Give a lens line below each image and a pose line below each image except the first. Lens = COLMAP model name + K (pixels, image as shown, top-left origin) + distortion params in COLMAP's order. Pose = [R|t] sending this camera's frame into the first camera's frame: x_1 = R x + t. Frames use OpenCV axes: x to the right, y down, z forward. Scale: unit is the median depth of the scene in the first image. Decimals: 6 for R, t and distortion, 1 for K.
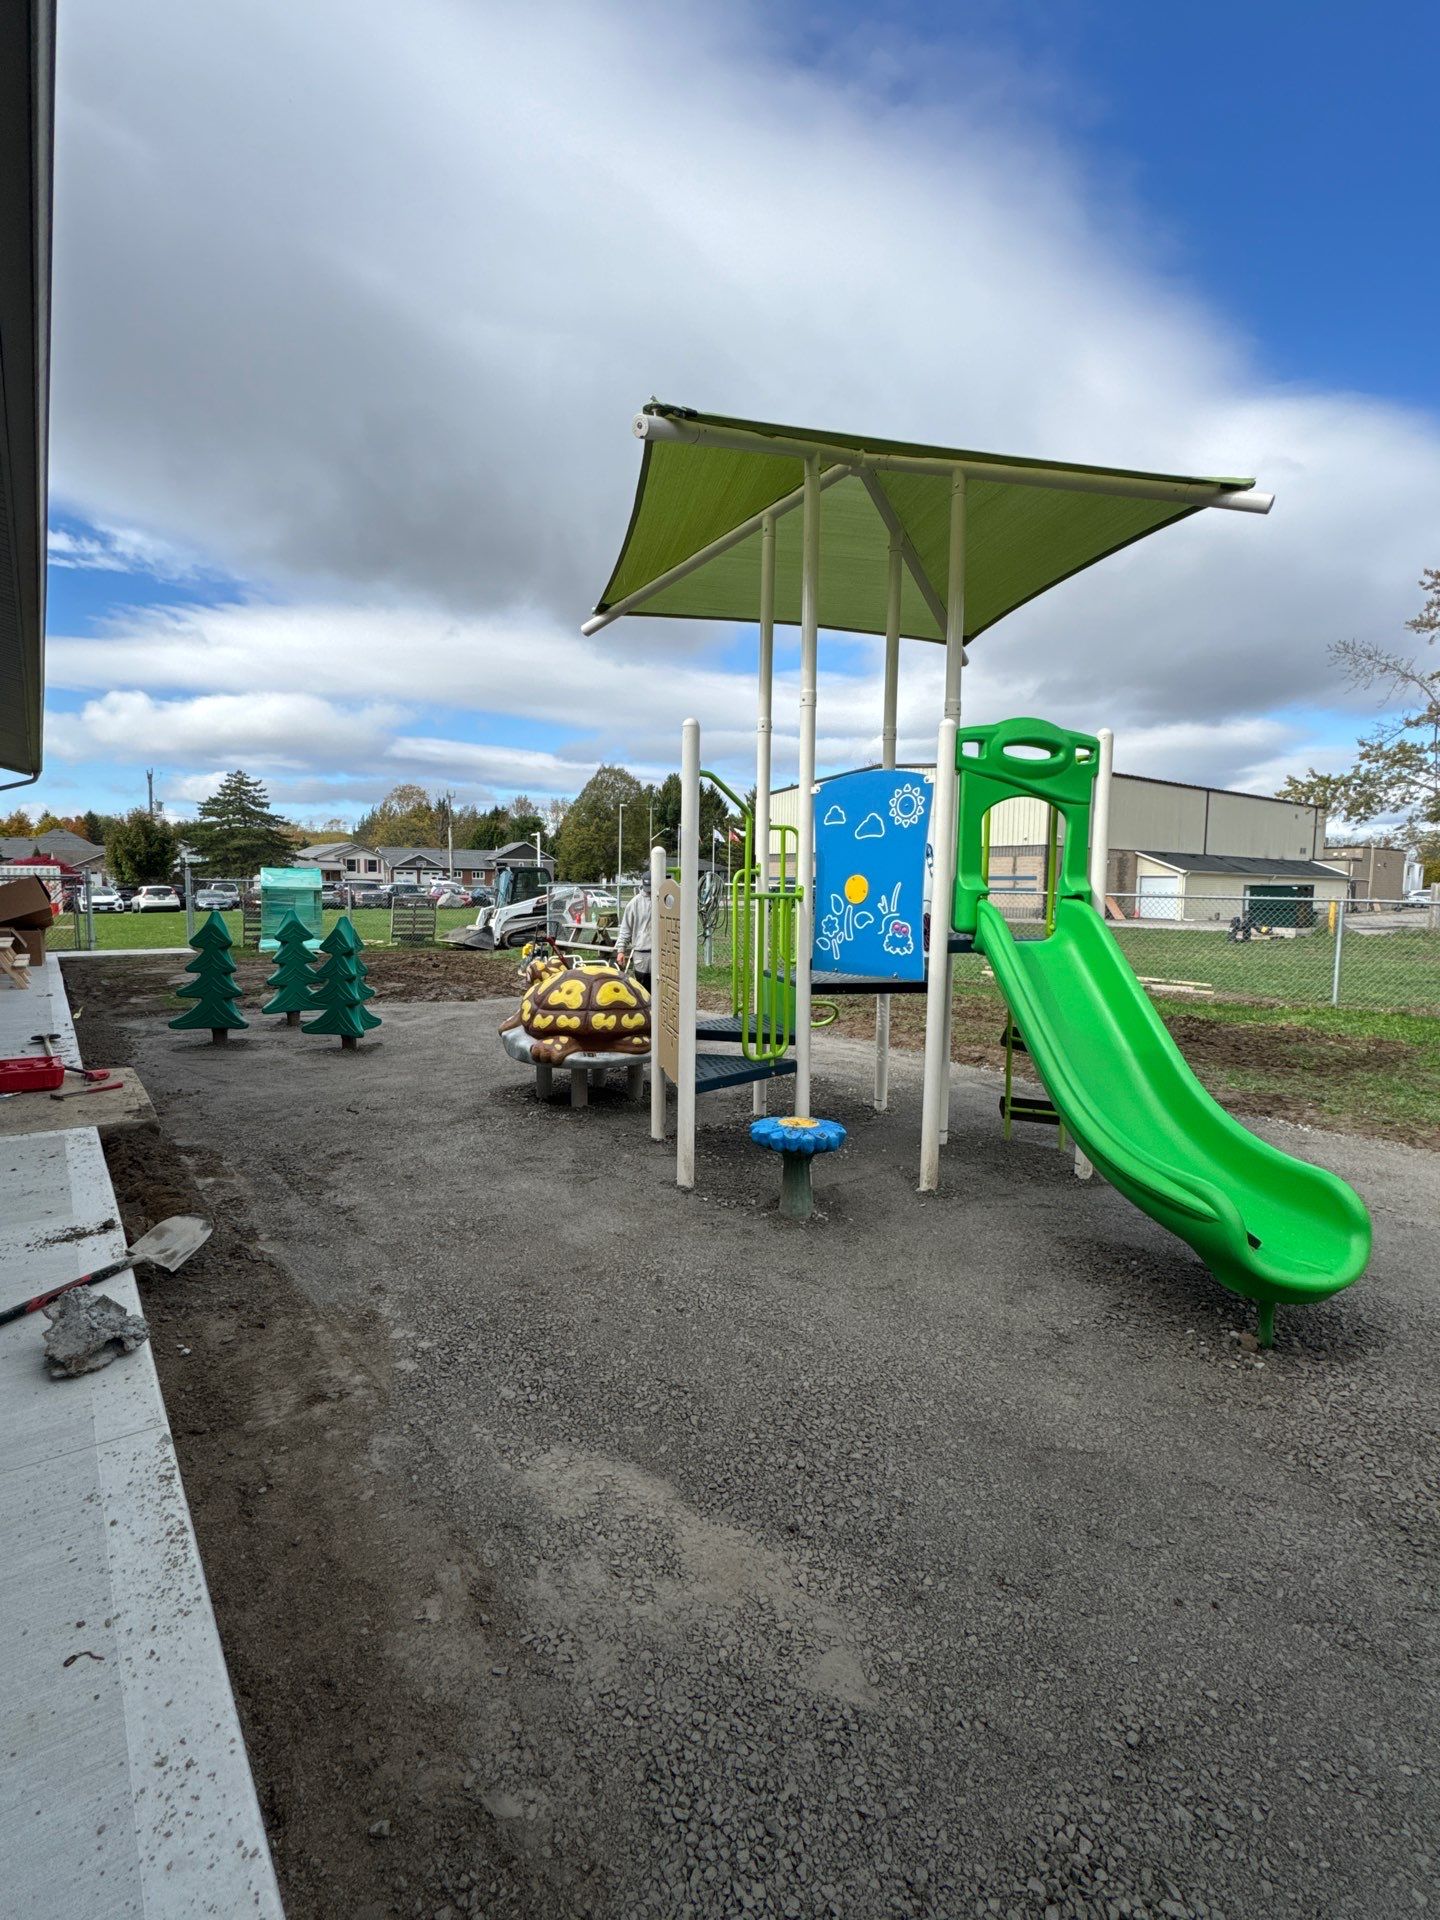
lens RADIAL K [[882.4, 0, 714.1], [0, 882.4, 957.6], [0, 0, 1]] dist [-0.008773, 0.001158]
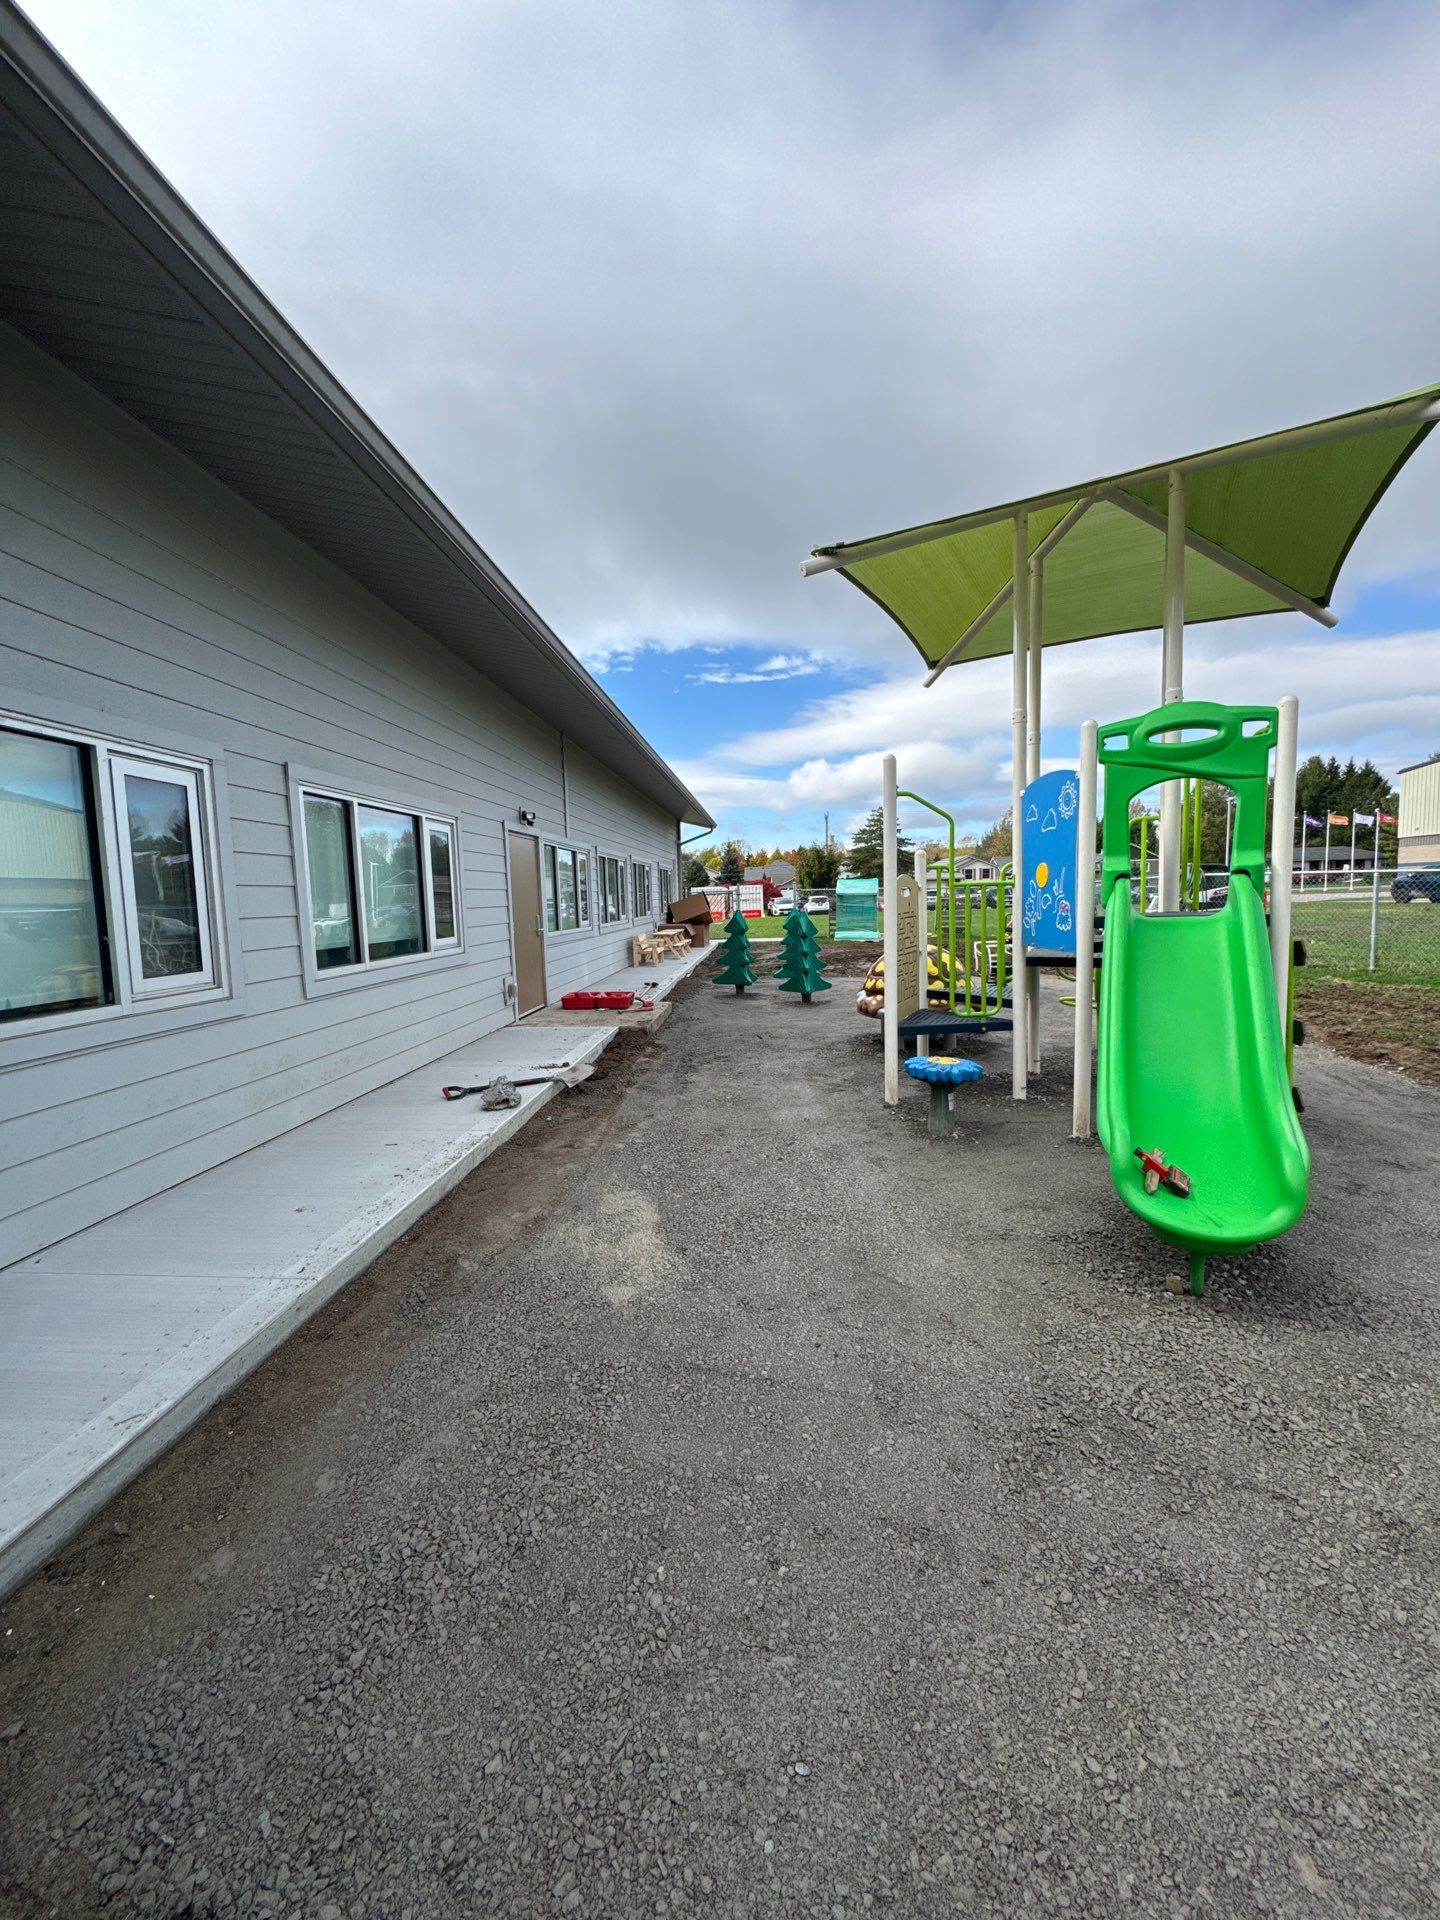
lens RADIAL K [[760.4, 0, 729.4], [0, 760.4, 953.7], [0, 0, 1]] dist [-0.001459, 0.000006]
pose [[0.751653, 0.017748, -0.659320, 0.422105], [-0.017684, 0.999821, 0.006752, 0.022224], [0.659321, 0.006584, 0.751833, -0.024198]]
